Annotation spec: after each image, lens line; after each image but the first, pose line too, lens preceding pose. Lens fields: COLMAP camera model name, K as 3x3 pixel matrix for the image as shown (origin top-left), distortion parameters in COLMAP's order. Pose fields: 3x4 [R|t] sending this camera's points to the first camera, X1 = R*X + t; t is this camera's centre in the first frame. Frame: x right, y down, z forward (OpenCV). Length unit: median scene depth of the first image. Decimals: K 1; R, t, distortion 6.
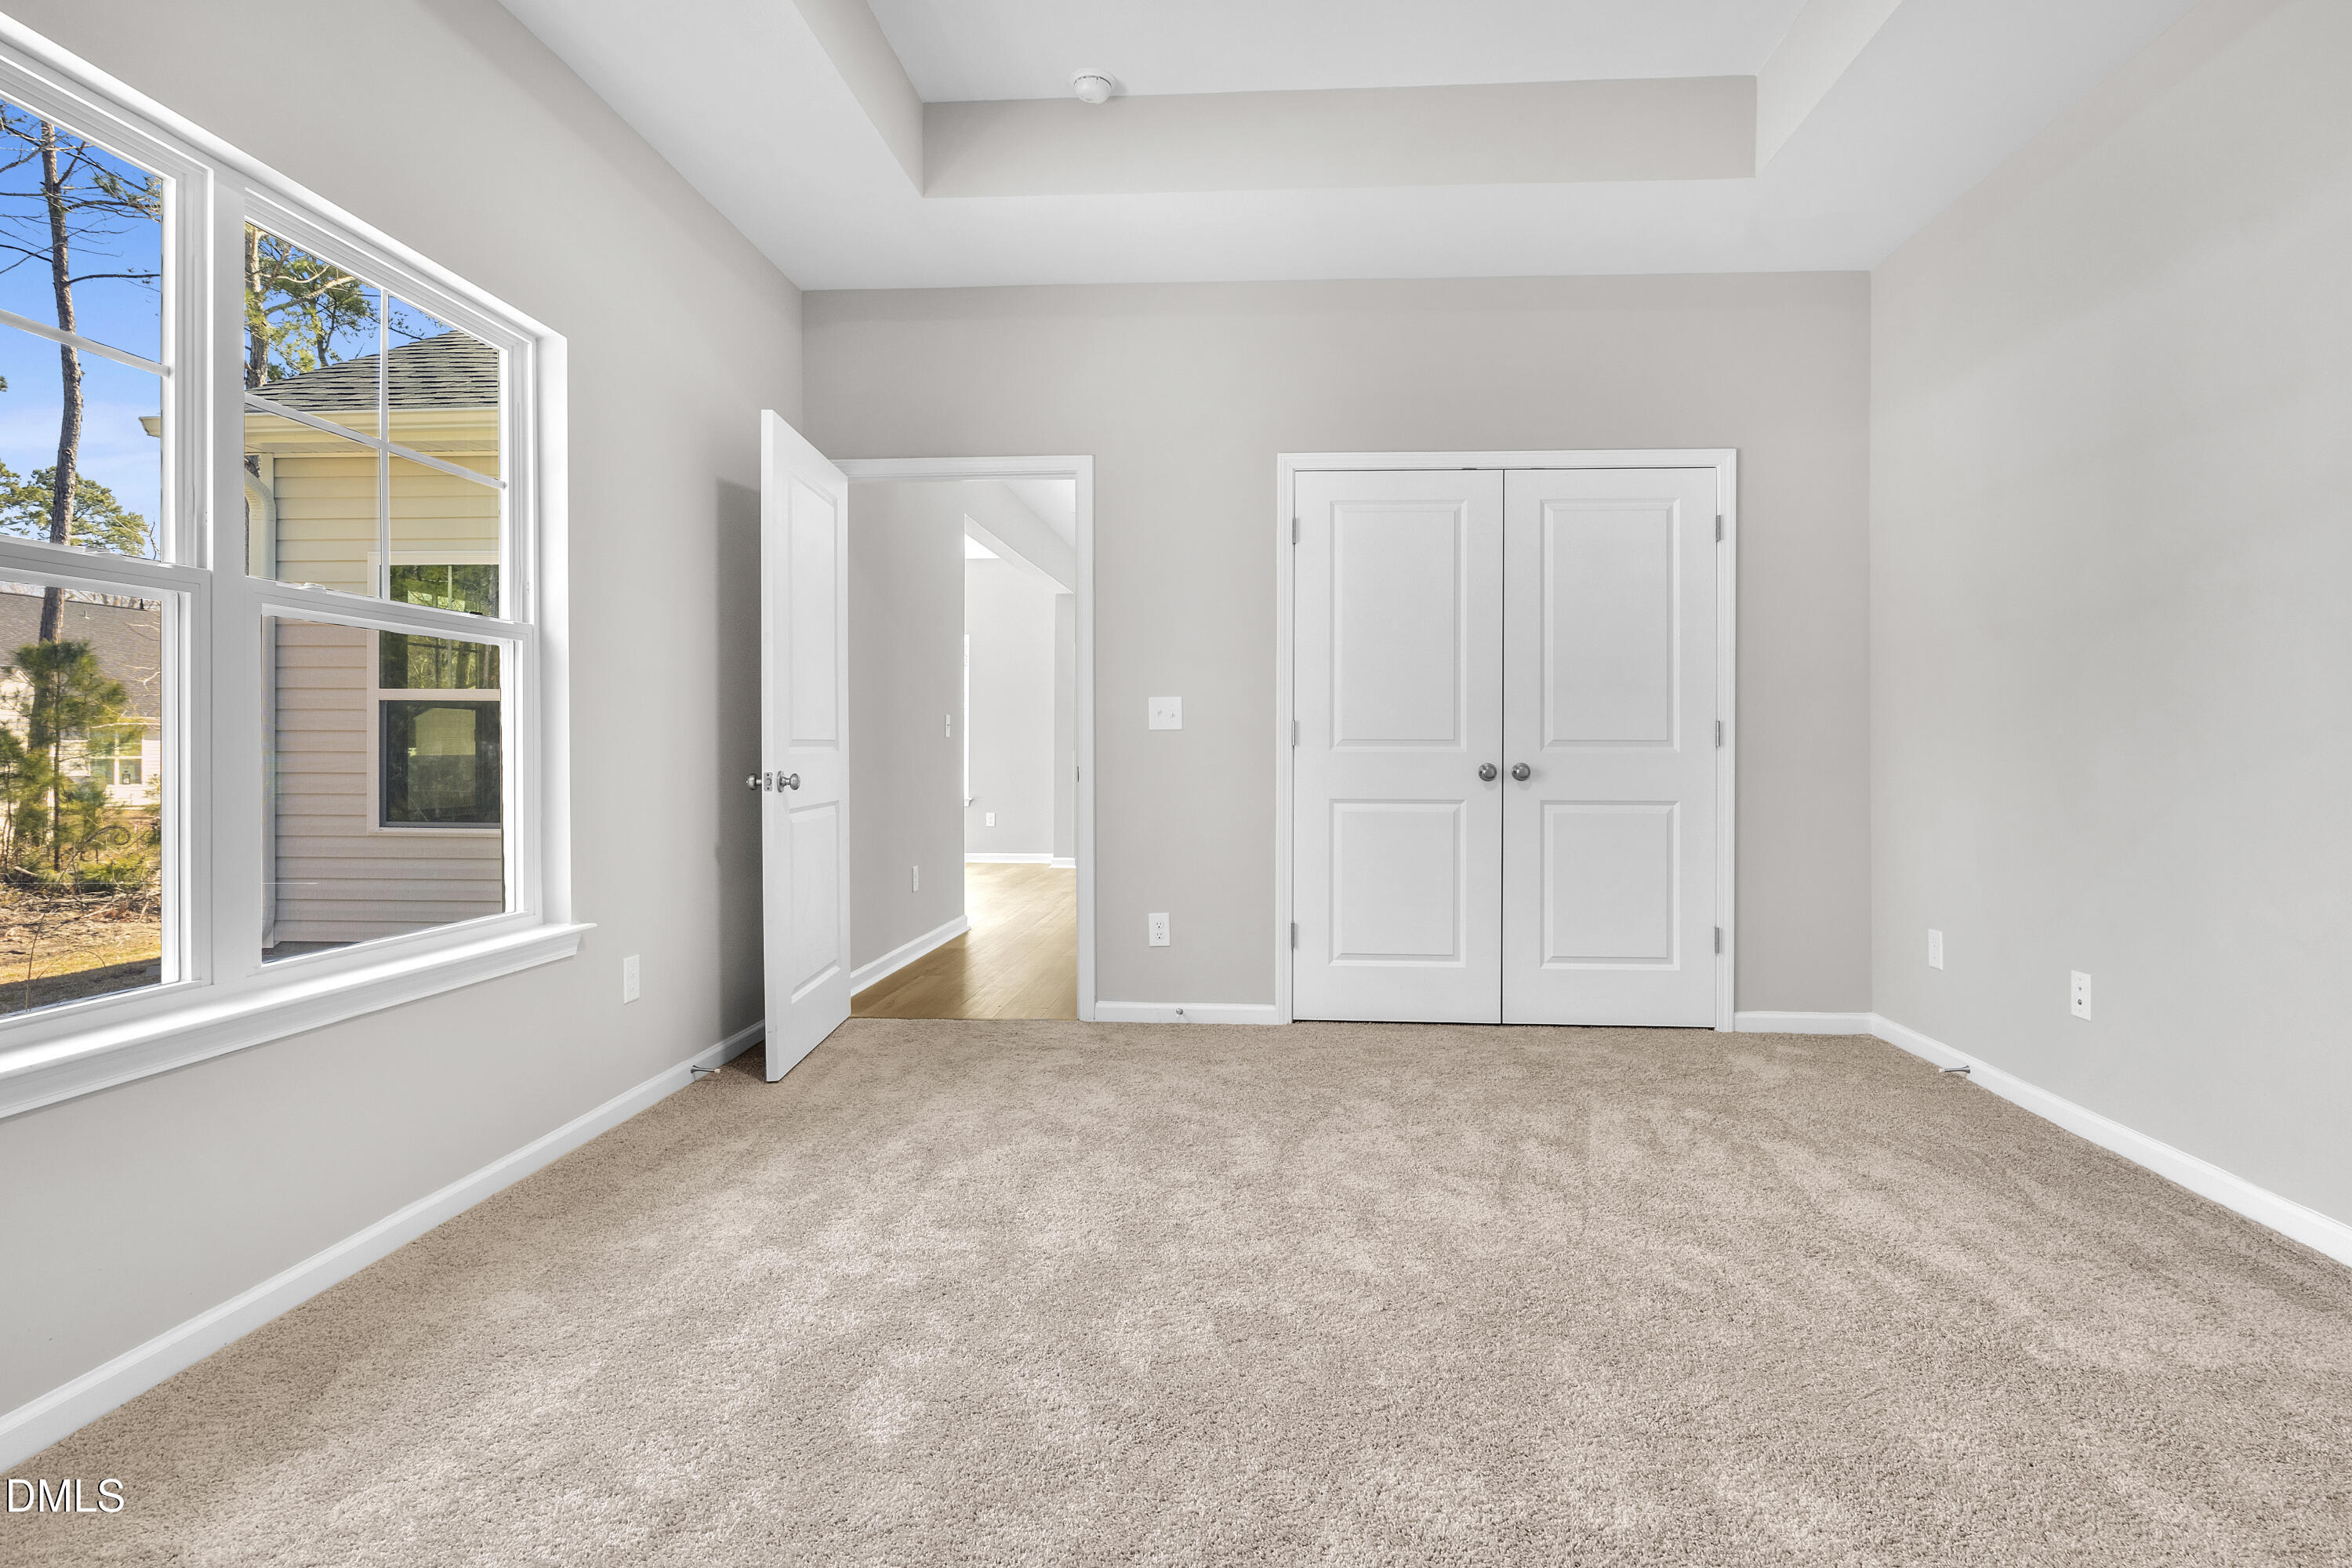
lens RADIAL K [[1210.3, 0, 1189.0], [0, 1210.3, 763.1], [0, 0, 1]] dist [-0.016313, 0.001426]
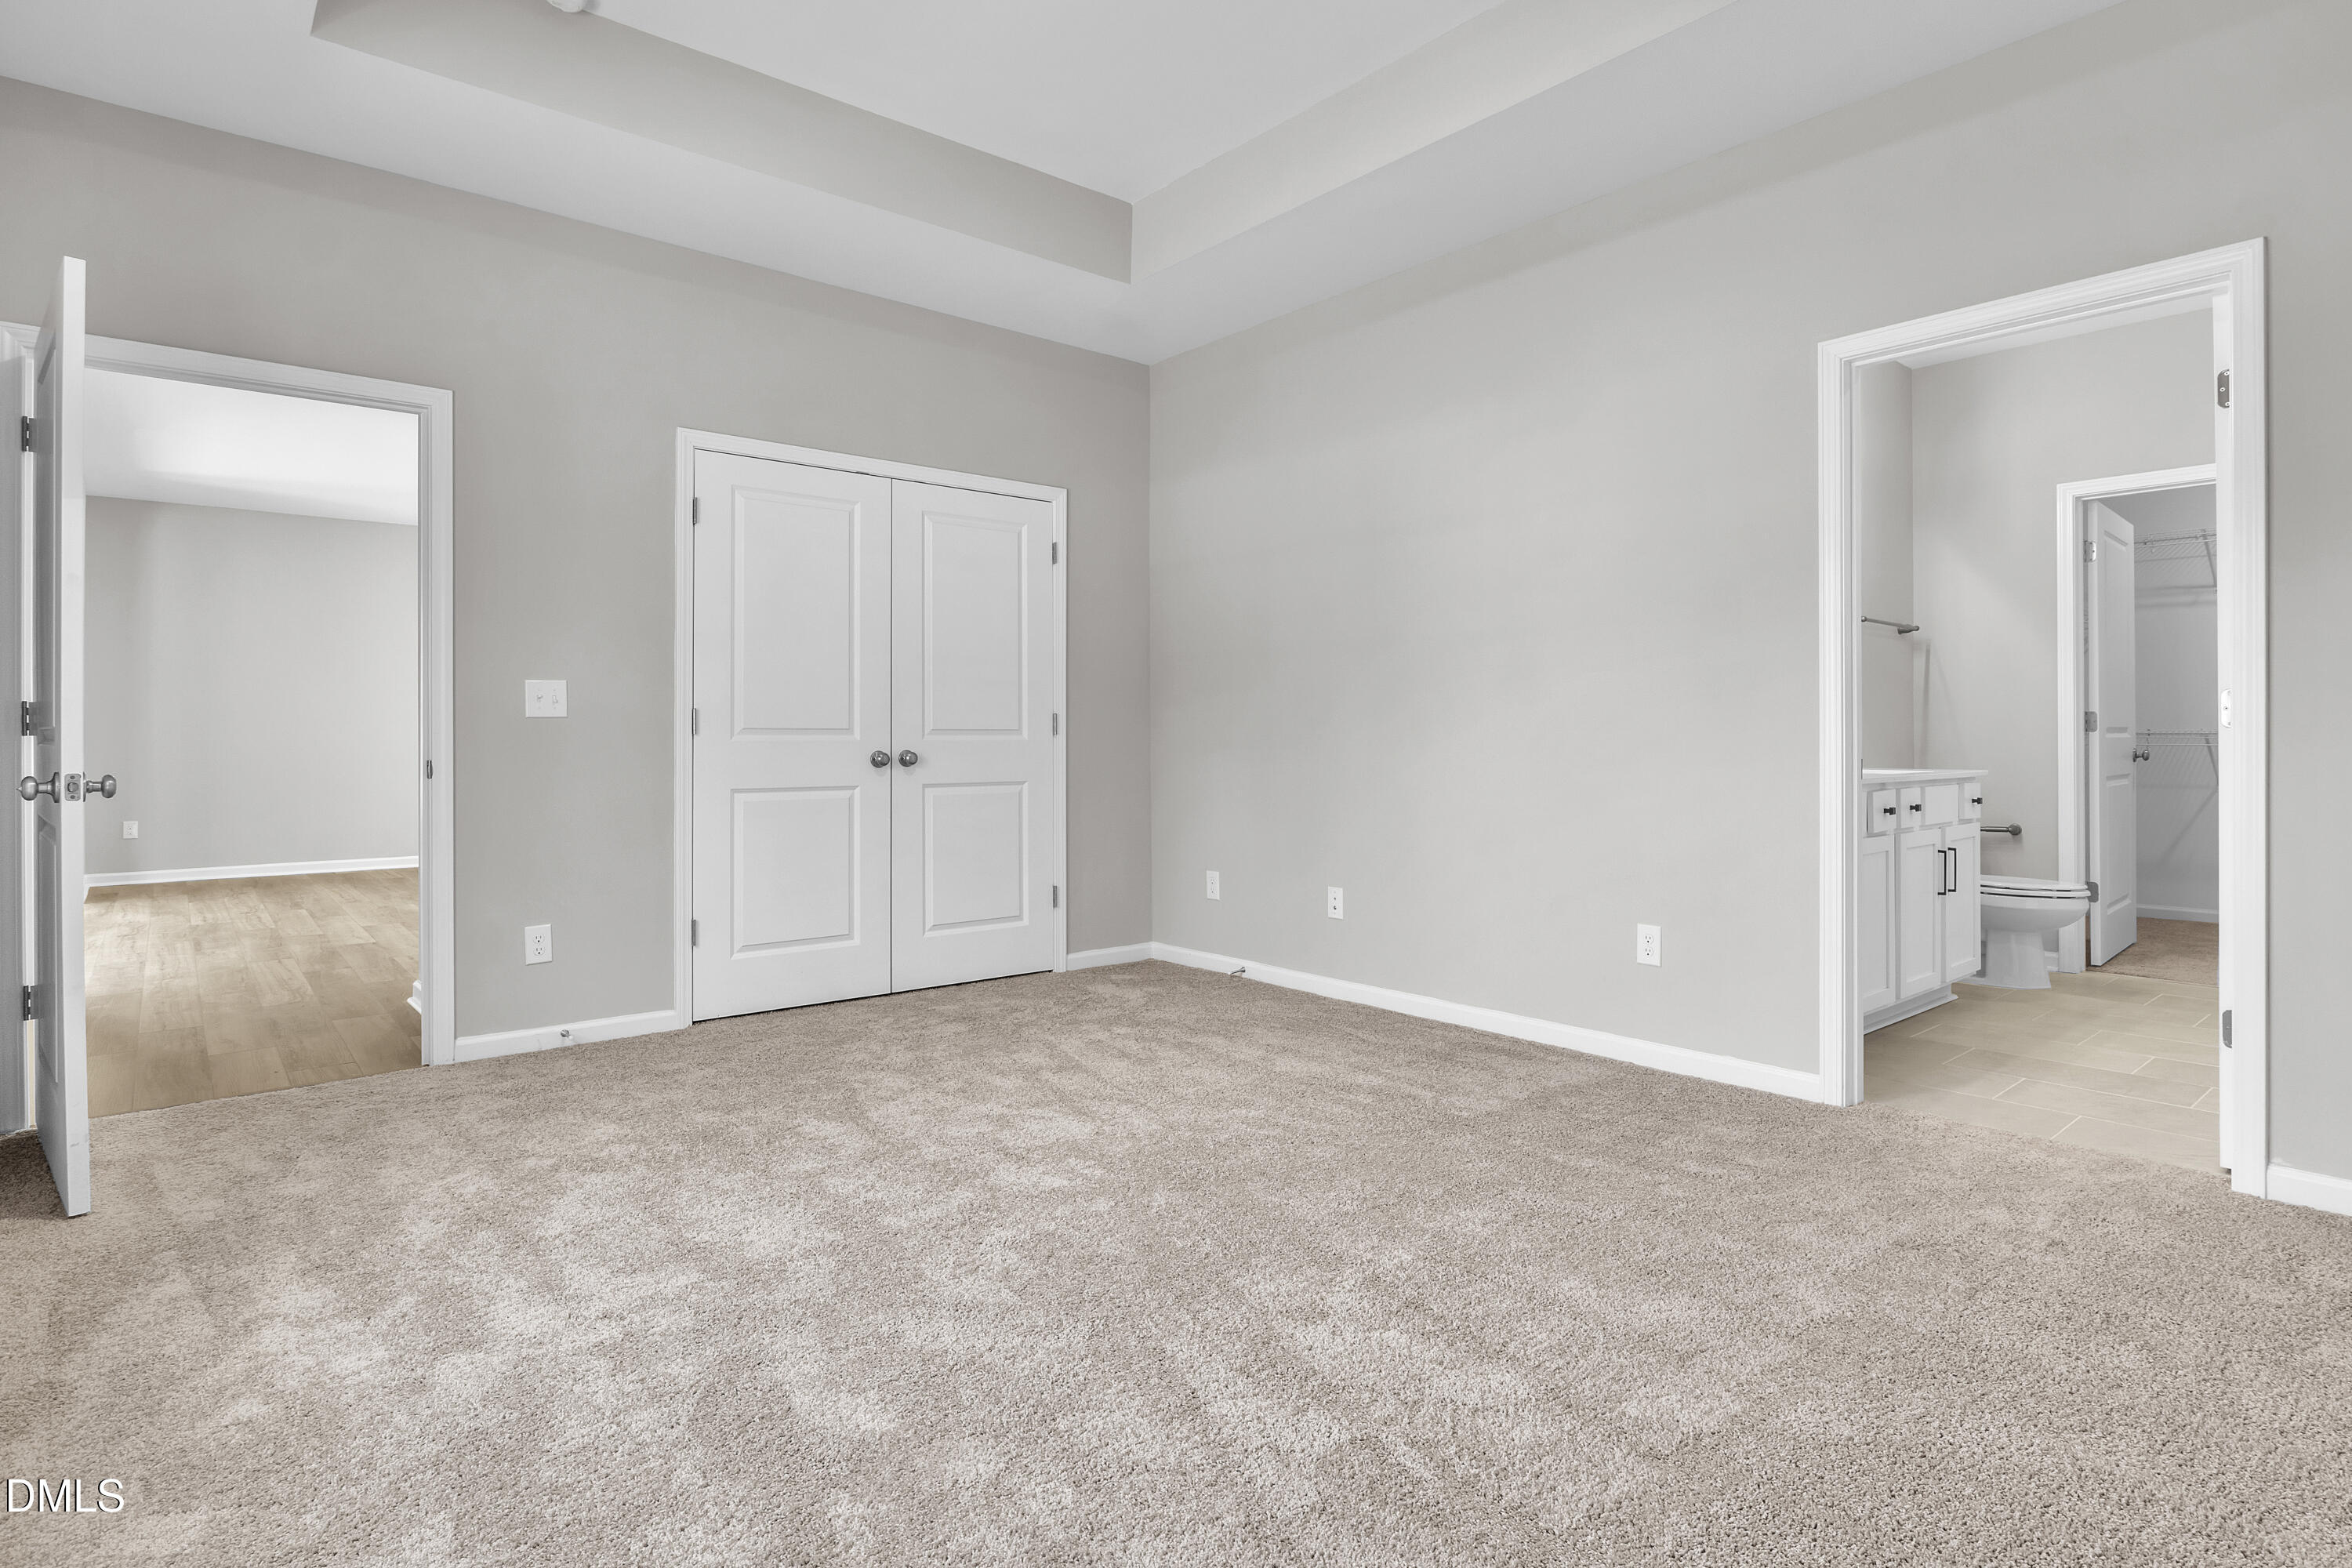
lens RADIAL K [[1266.0, 0, 1135.3], [0, 1266.0, 733.5], [0, 0, 1]] dist [-0.012853, 0.001166]
pose [[0.714460, -0.000849, 0.699676, -0.478085], [0.011177, 0.999886, -0.010201, -0.001427], [-0.699587, 0.015108, 0.714388, 0.053711]]
